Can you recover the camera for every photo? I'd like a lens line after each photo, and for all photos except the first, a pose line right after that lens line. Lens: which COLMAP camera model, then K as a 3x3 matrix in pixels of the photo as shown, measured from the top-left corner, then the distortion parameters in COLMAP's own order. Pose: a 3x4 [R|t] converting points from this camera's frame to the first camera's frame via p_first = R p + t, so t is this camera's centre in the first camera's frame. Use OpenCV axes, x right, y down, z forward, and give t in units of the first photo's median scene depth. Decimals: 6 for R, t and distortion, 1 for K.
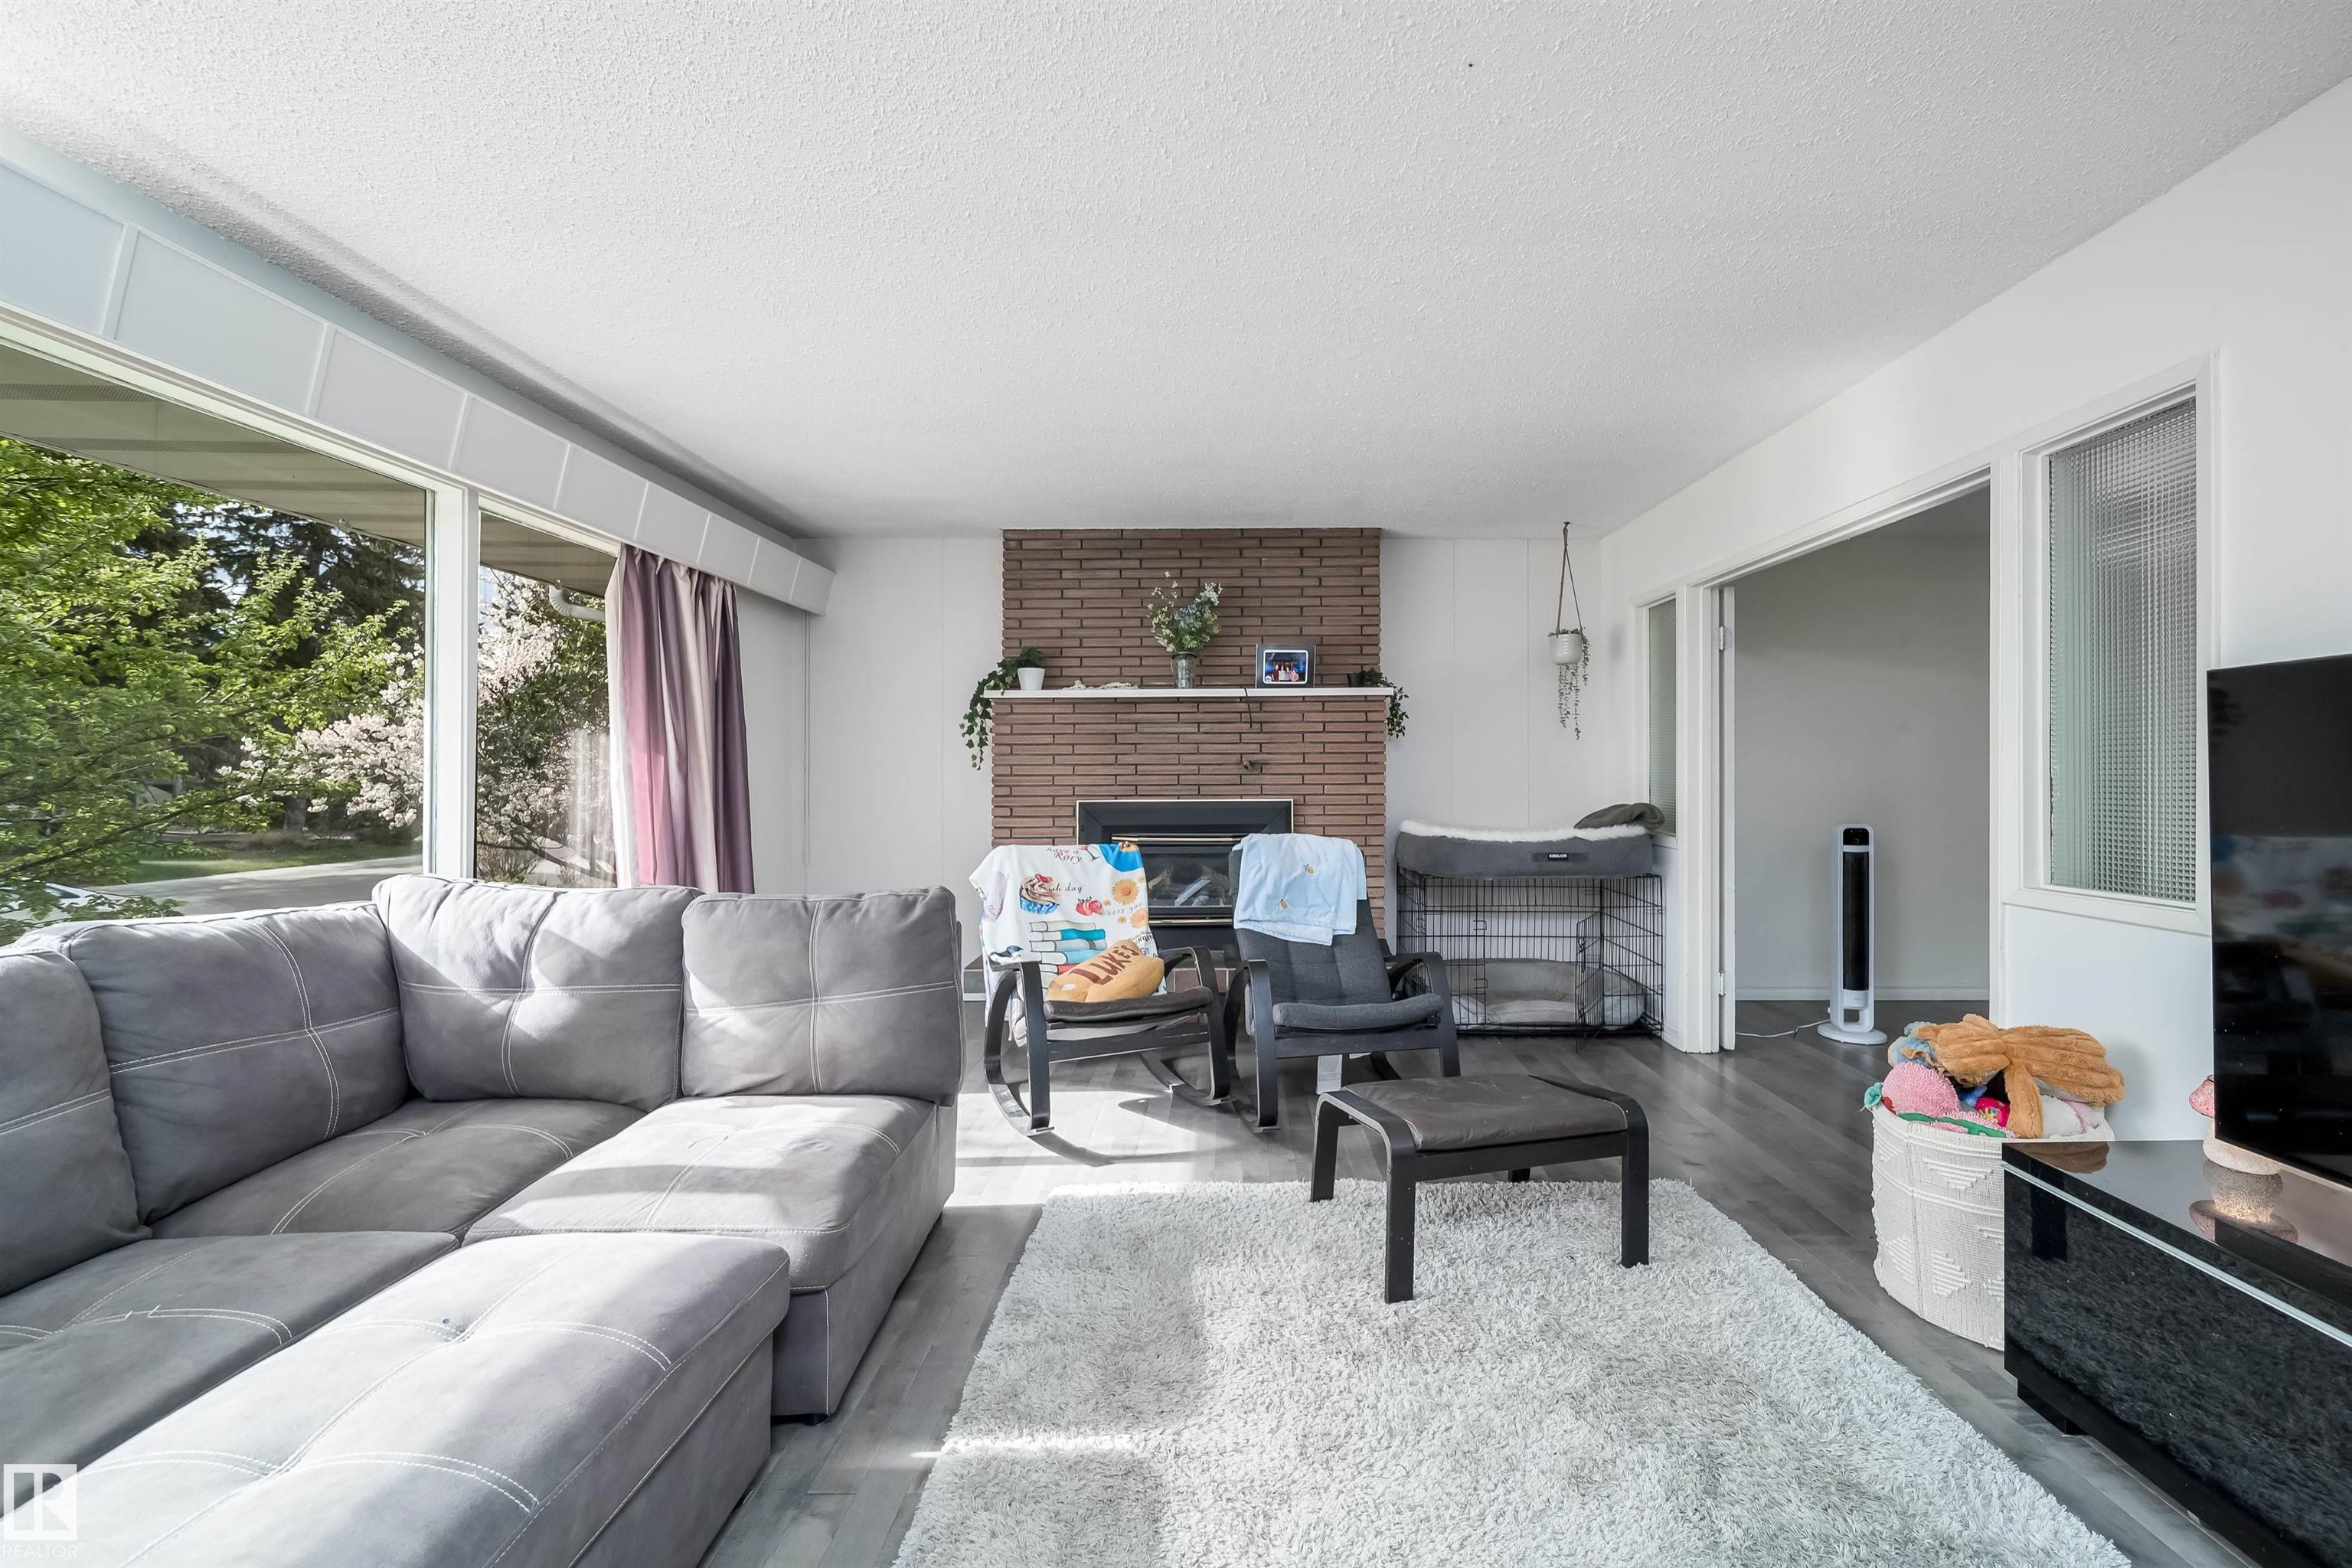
lens RADIAL K [[902.5, 0, 1234.4], [0, 902.5, 771.8], [0, 0, 1]] dist [-0.001140, -0.000137]
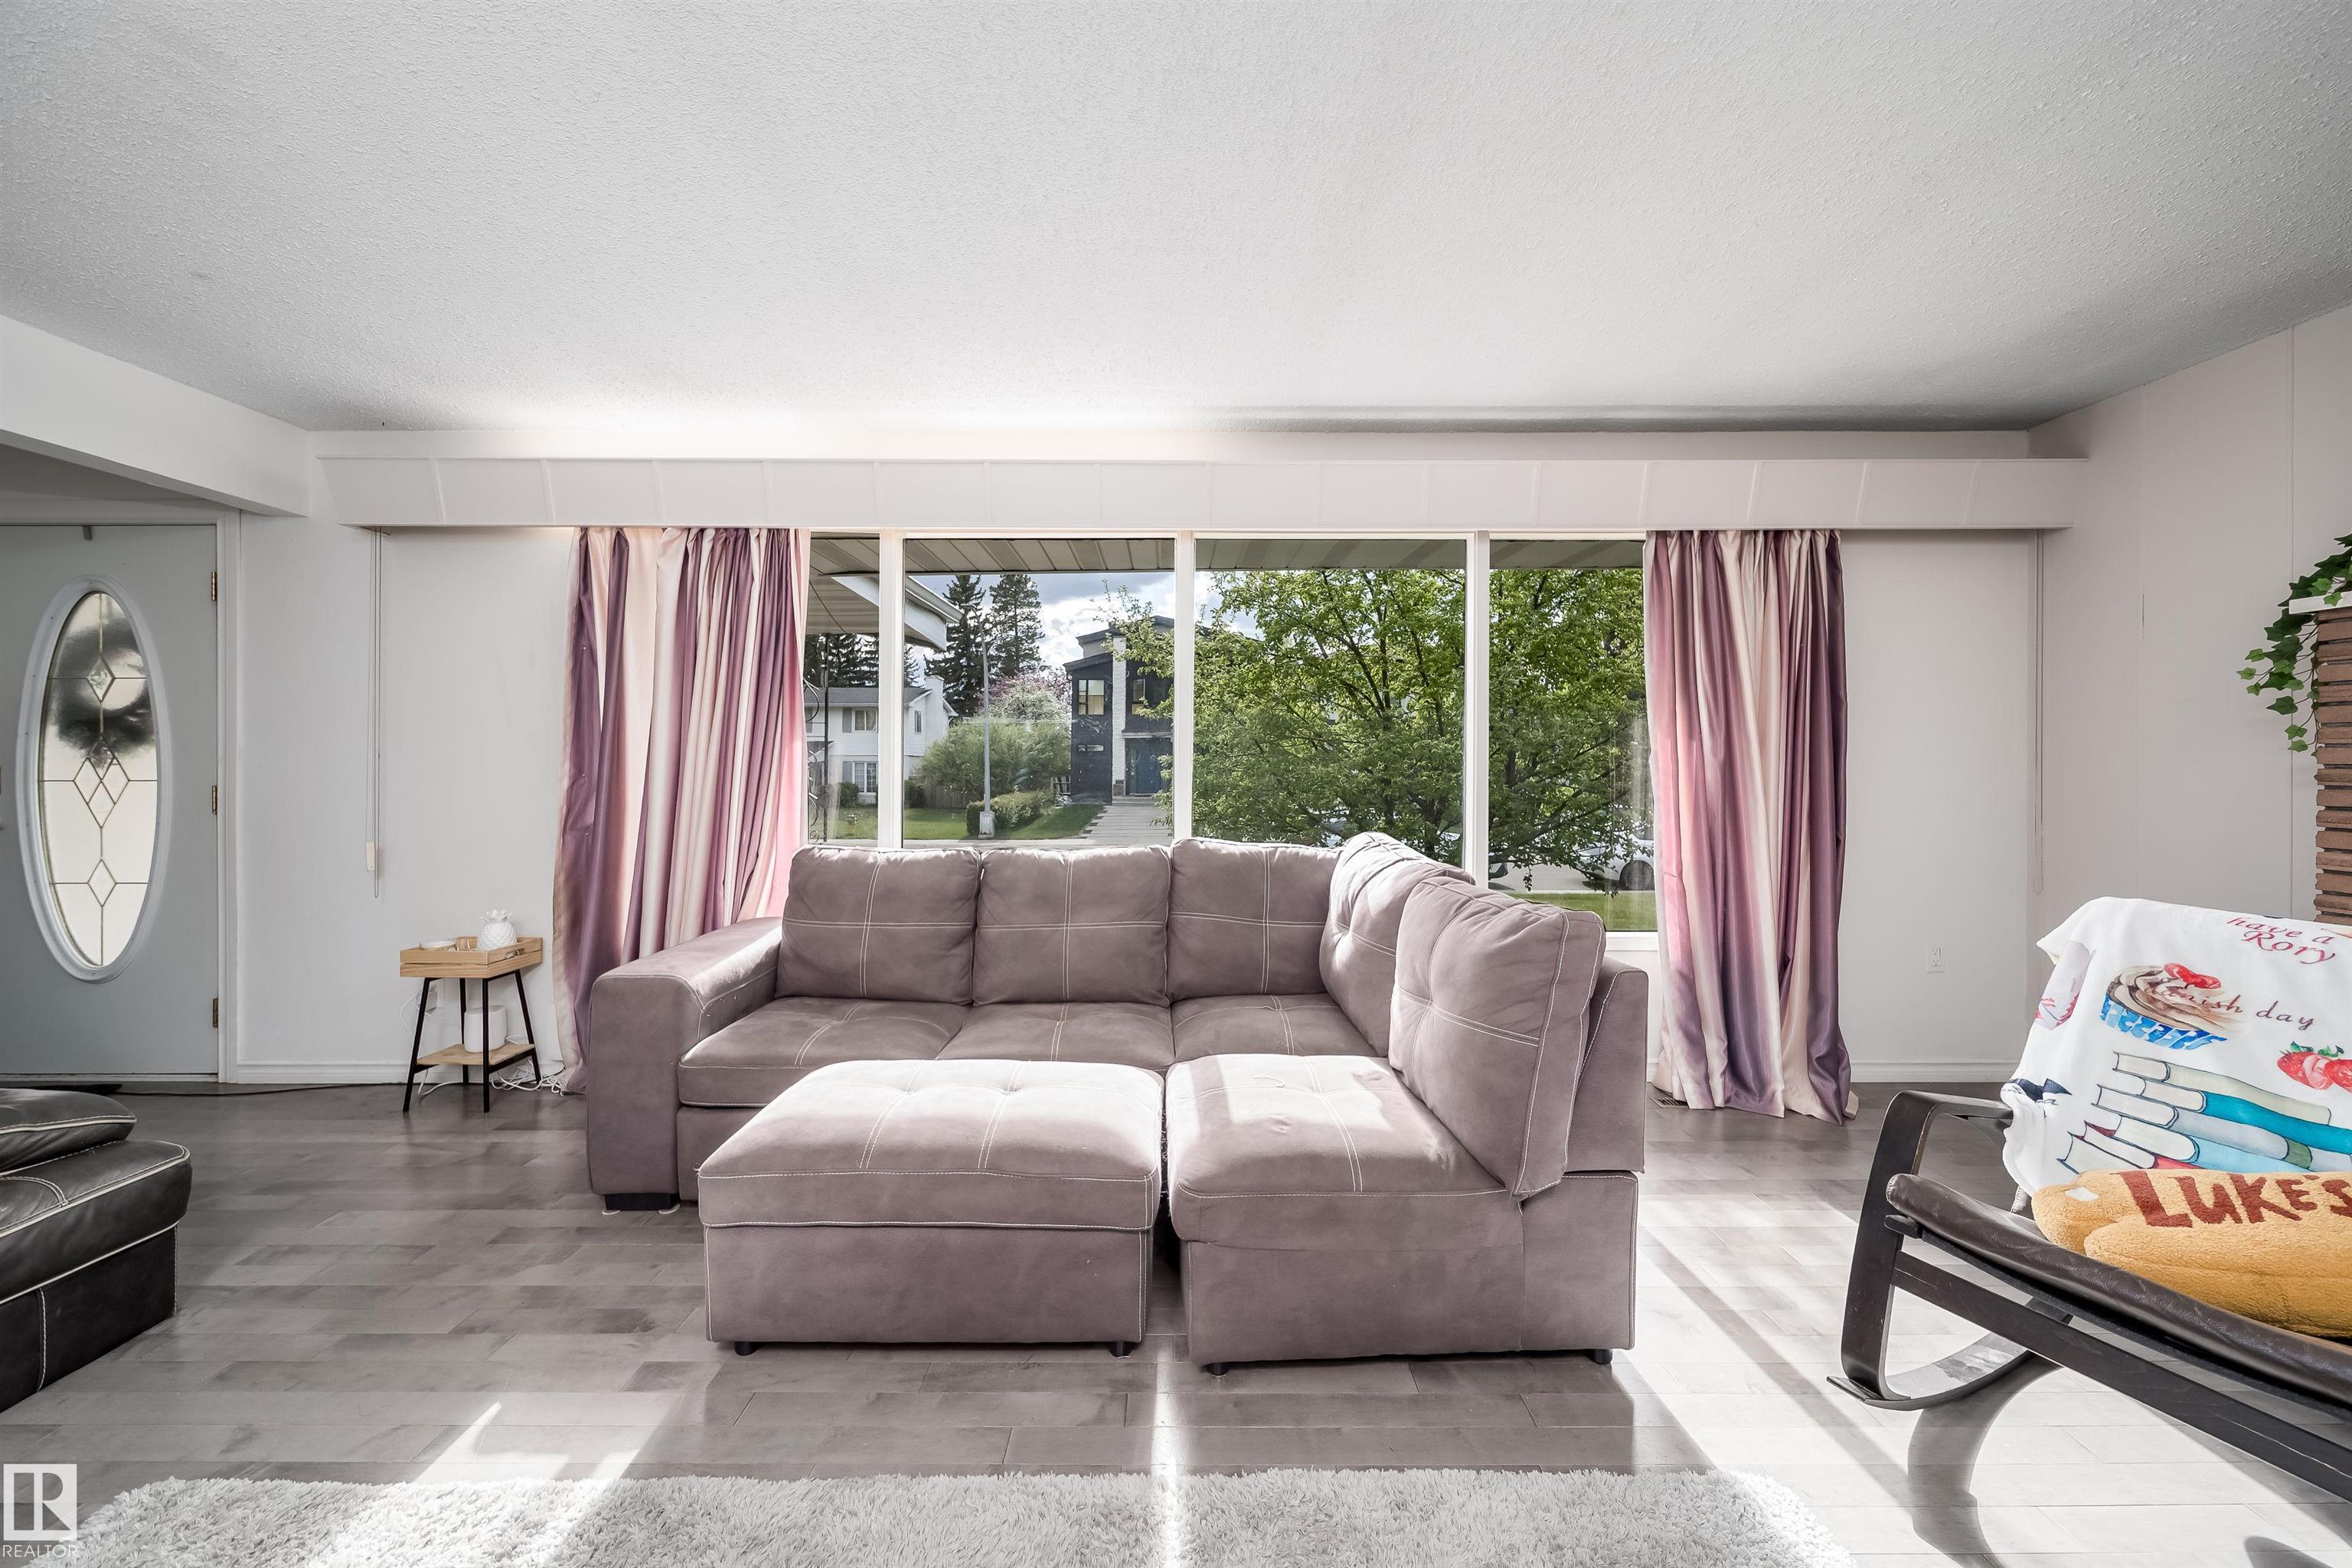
lens RADIAL K [[859.8, 0, 1177.2], [0, 859.8, 757.1], [0, 0, 1]] dist [-0.001357, -0.000397]
pose [[-0.000623, -0.001454, -0.999999, 0.251701], [-0.001366, 0.999998, -0.001453, 0.000328], [0.999999, 0.001365, -0.000625, 0.442832]]
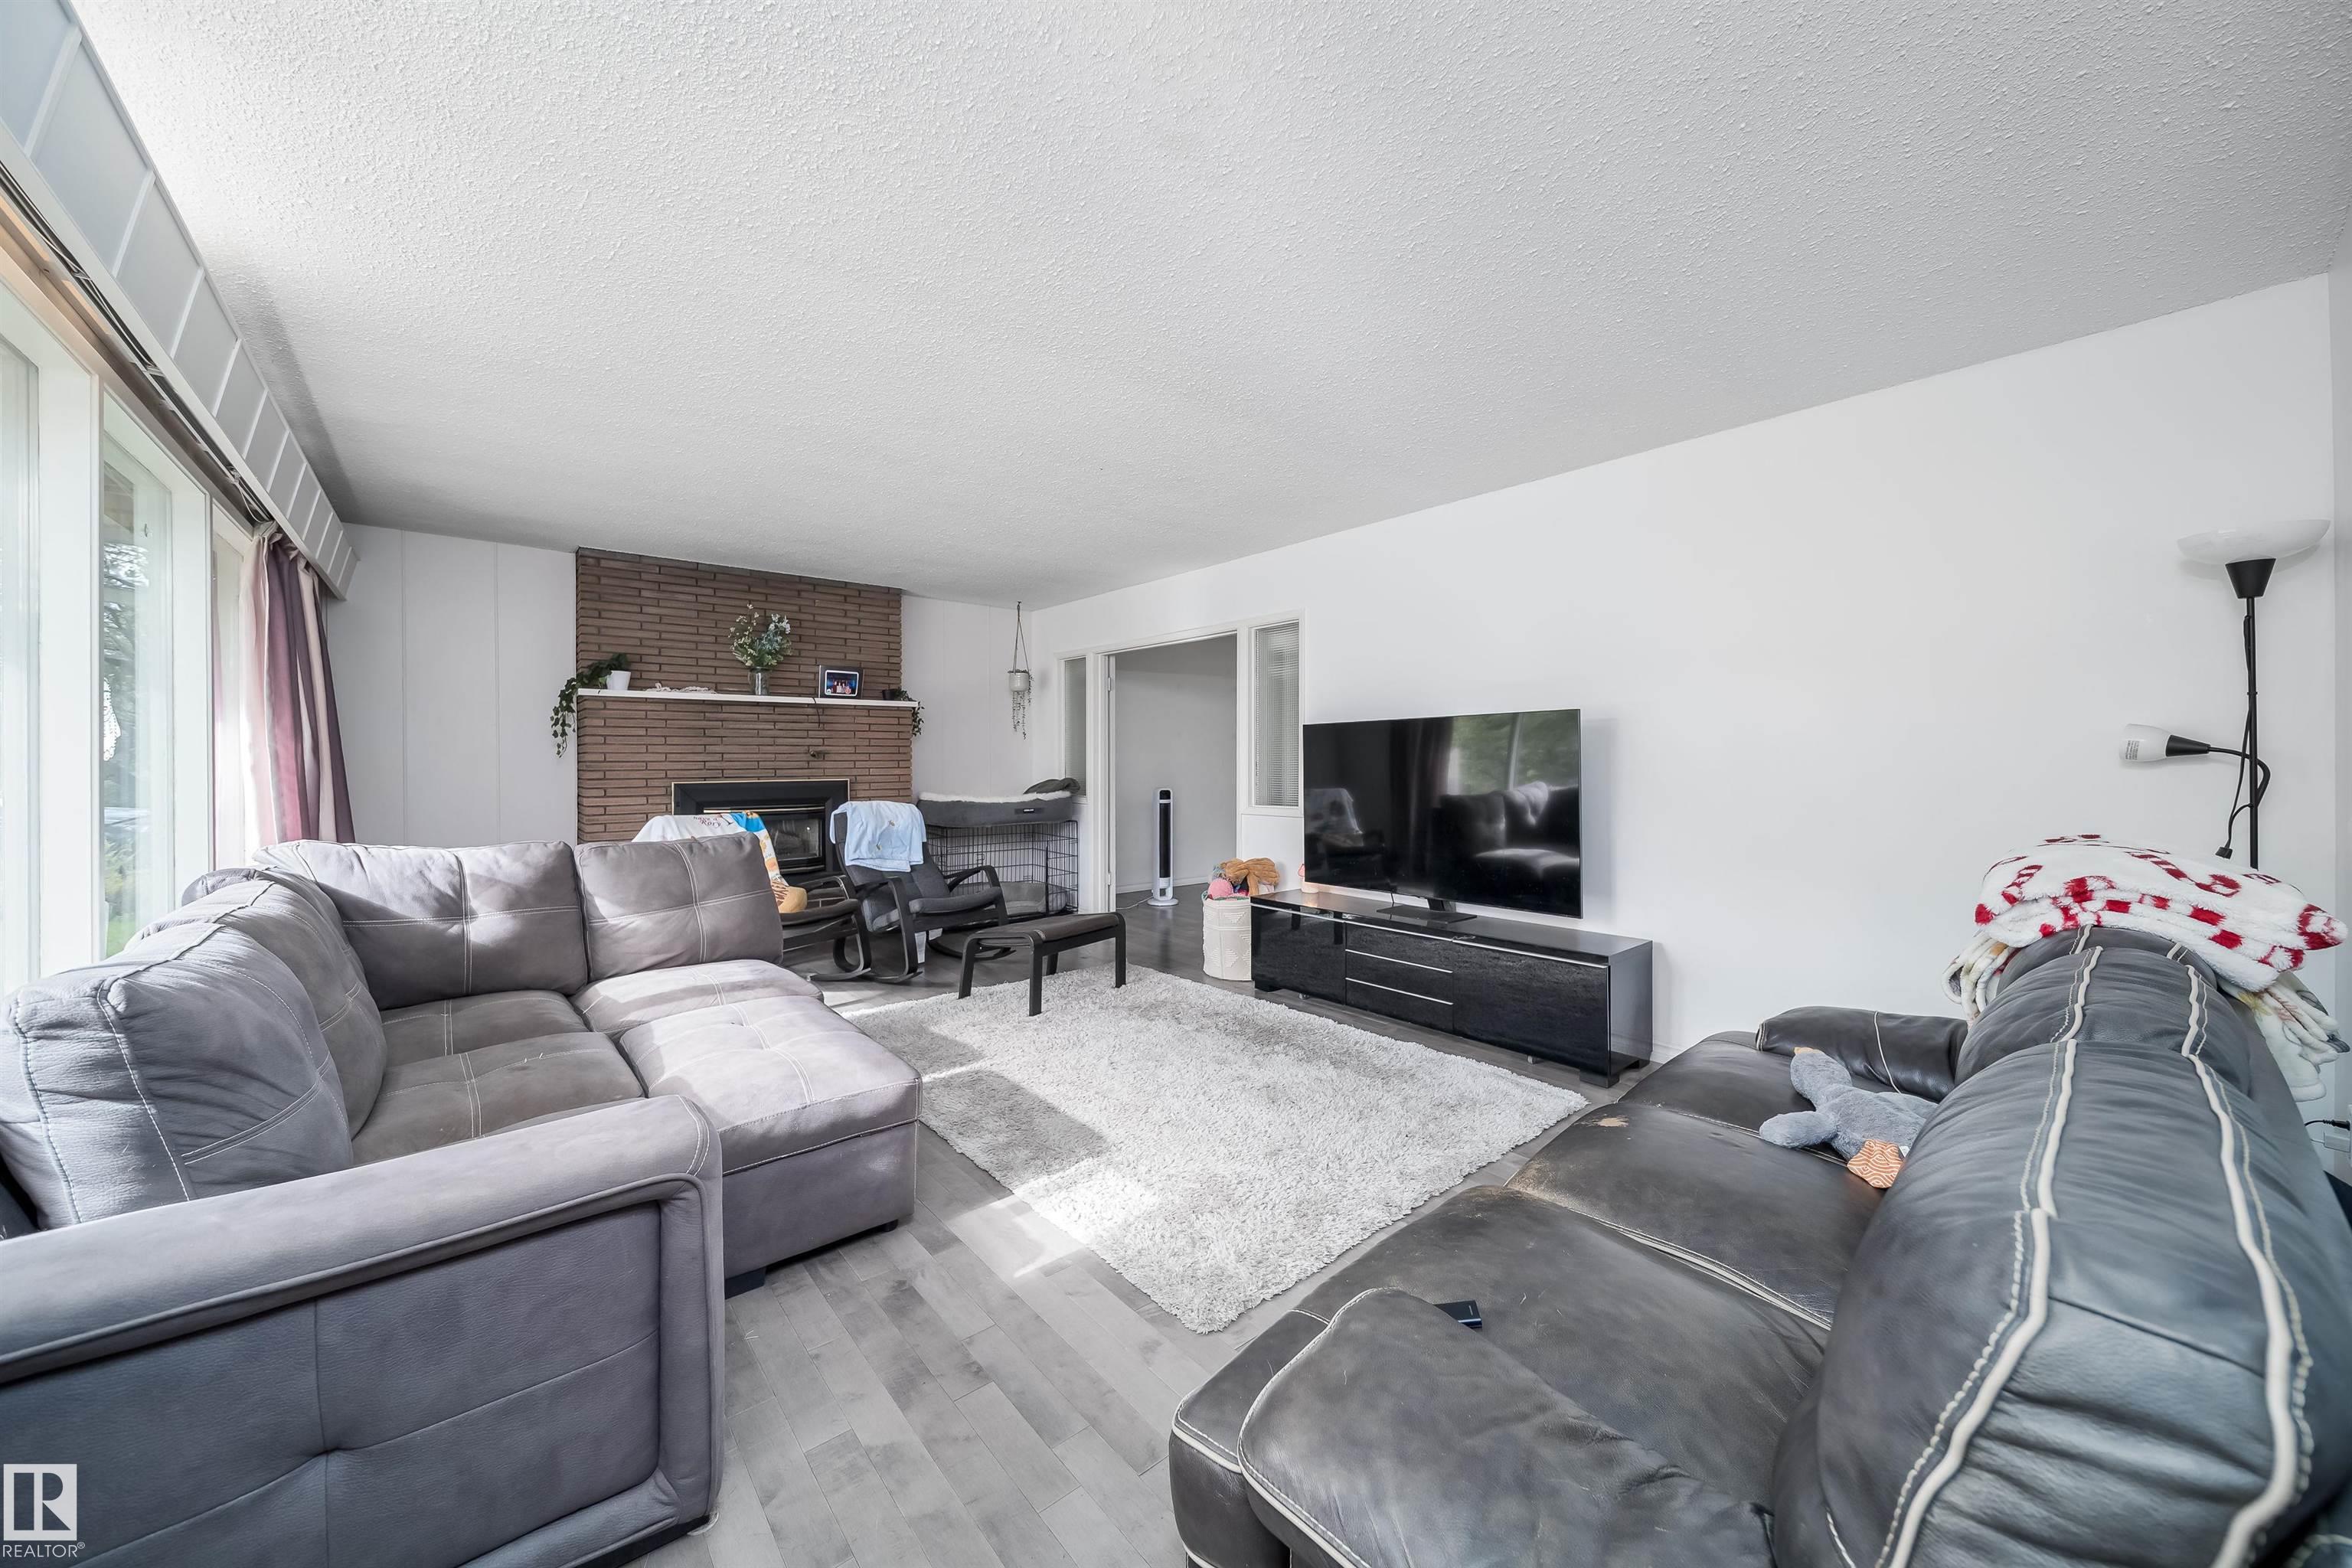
lens RADIAL K [[834.1, 0, 1182.3], [0, 834.1, 765.8], [0, 0, 1]] dist [-0.000589, -0.000141]
pose [[0.763371, -0.003506, 0.645951, -0.454490], [0.000294, 0.999987, 0.005080, 0.004696], [-0.645960, -0.003689, 0.763362, -0.383133]]
